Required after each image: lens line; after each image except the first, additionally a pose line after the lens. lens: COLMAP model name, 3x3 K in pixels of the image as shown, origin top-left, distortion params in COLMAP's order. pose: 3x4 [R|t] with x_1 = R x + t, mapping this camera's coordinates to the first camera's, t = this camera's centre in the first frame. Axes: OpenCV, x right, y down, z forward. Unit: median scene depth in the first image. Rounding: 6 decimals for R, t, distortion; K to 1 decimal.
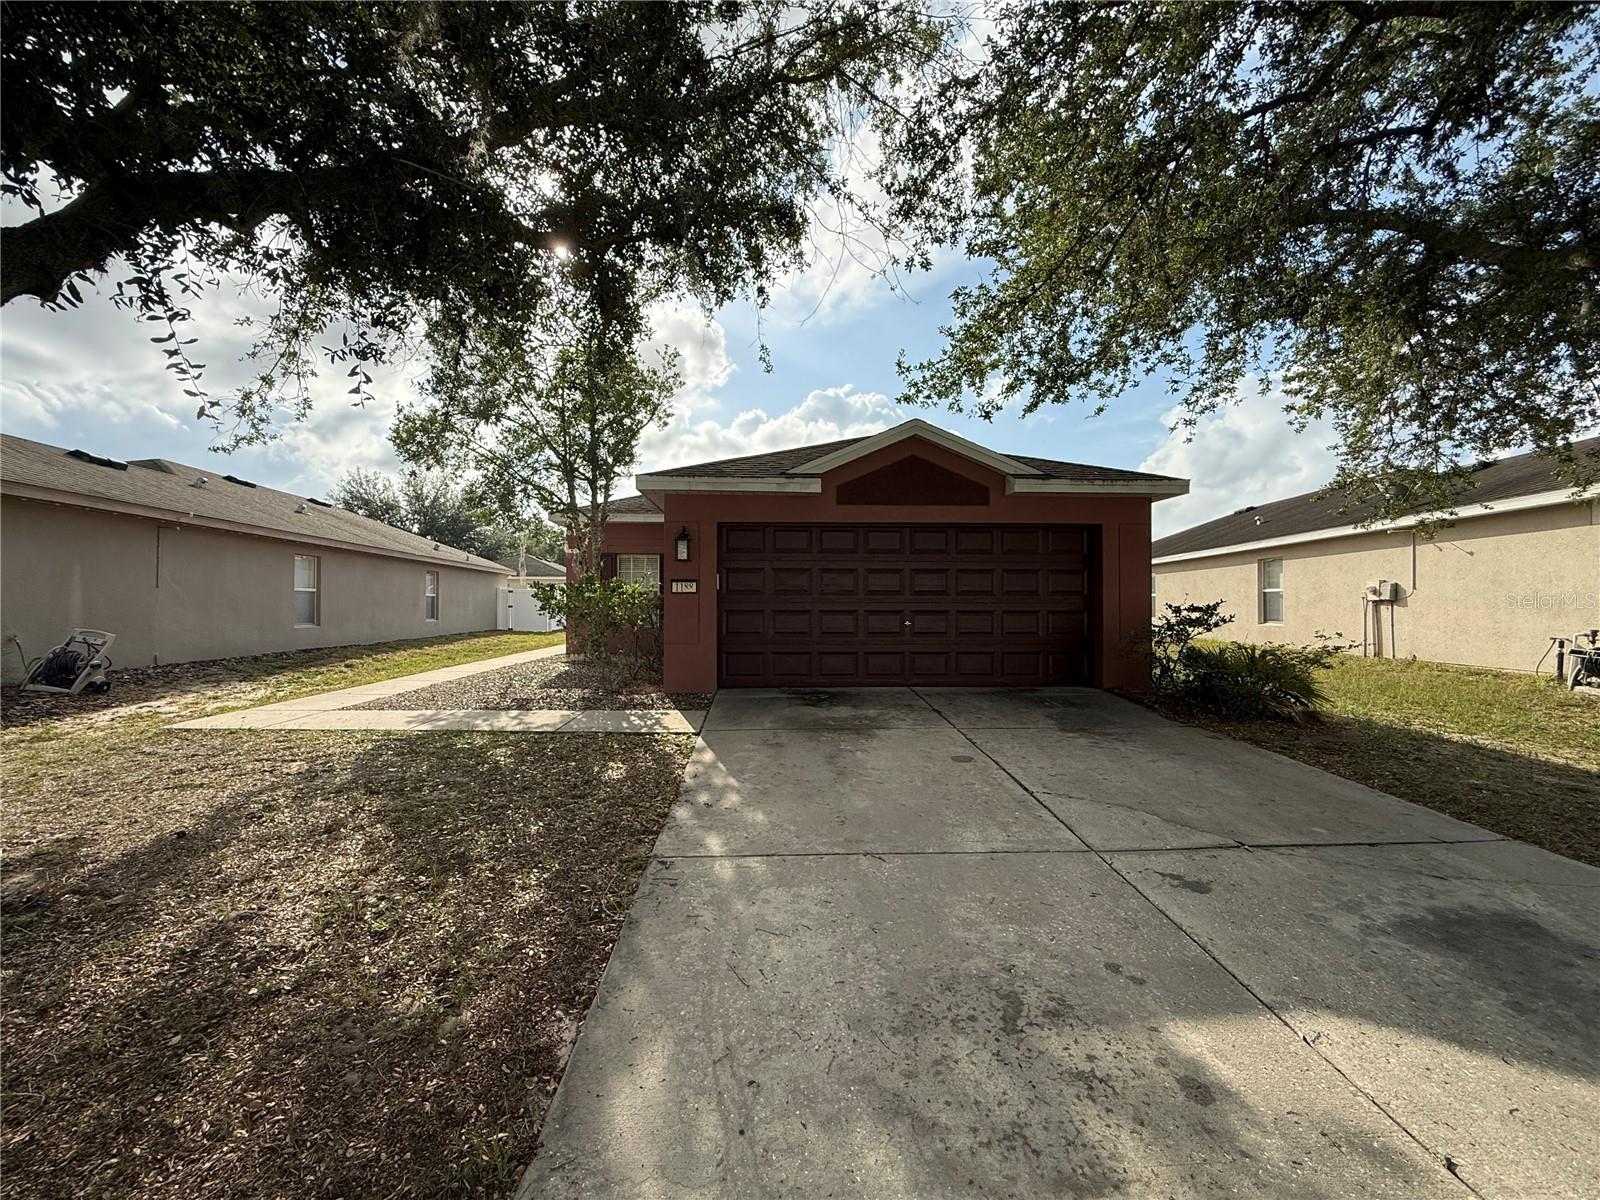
lens RADIAL K [[627.6, 0, 800.5], [0, 627.6, 596.3], [0, 0, 1]] dist [0.007925, -0.000011]
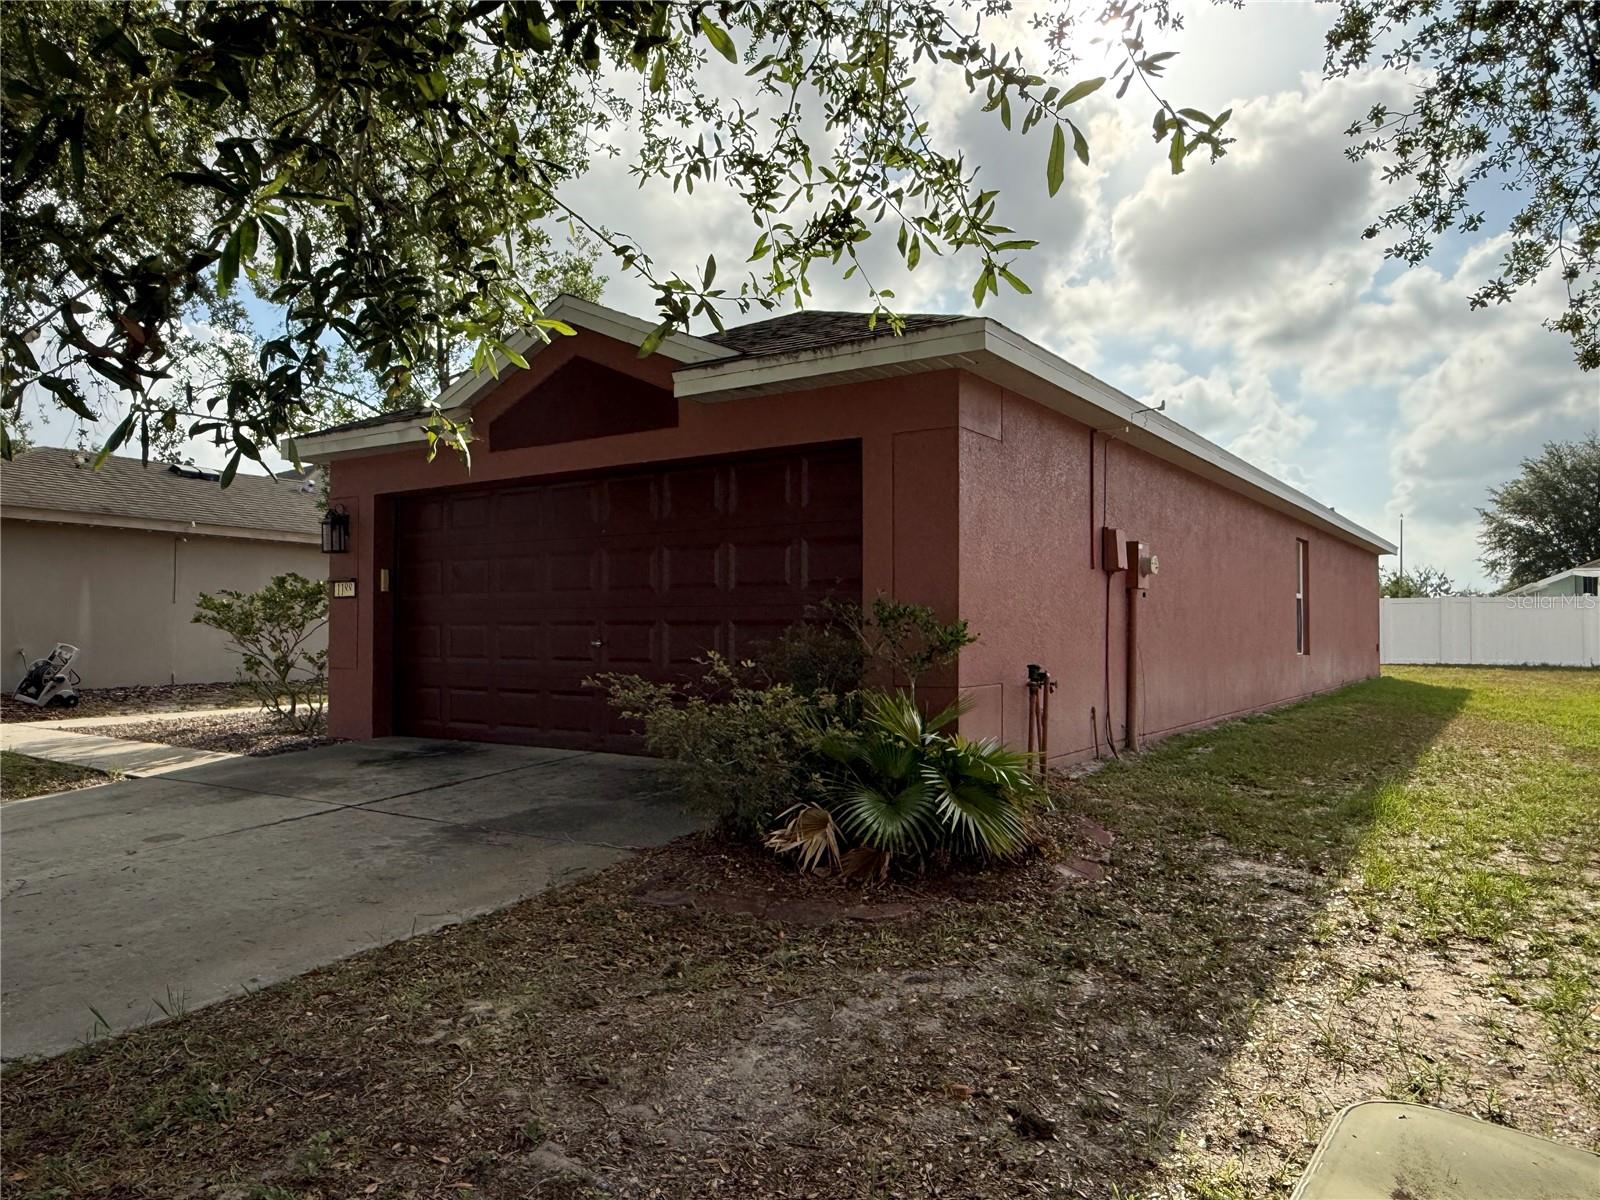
lens RADIAL K [[1124.0, 0, 800.0], [0, 1124.0, 600.0], [0, 0, 1]] dist [0.001340, 0.000130]
pose [[0.792776, -0.015588, -0.609314, 1.033096], [0.004455, 0.999794, -0.019781, 0.025771], [0.609497, 0.012968, 0.792682, 0.321821]]
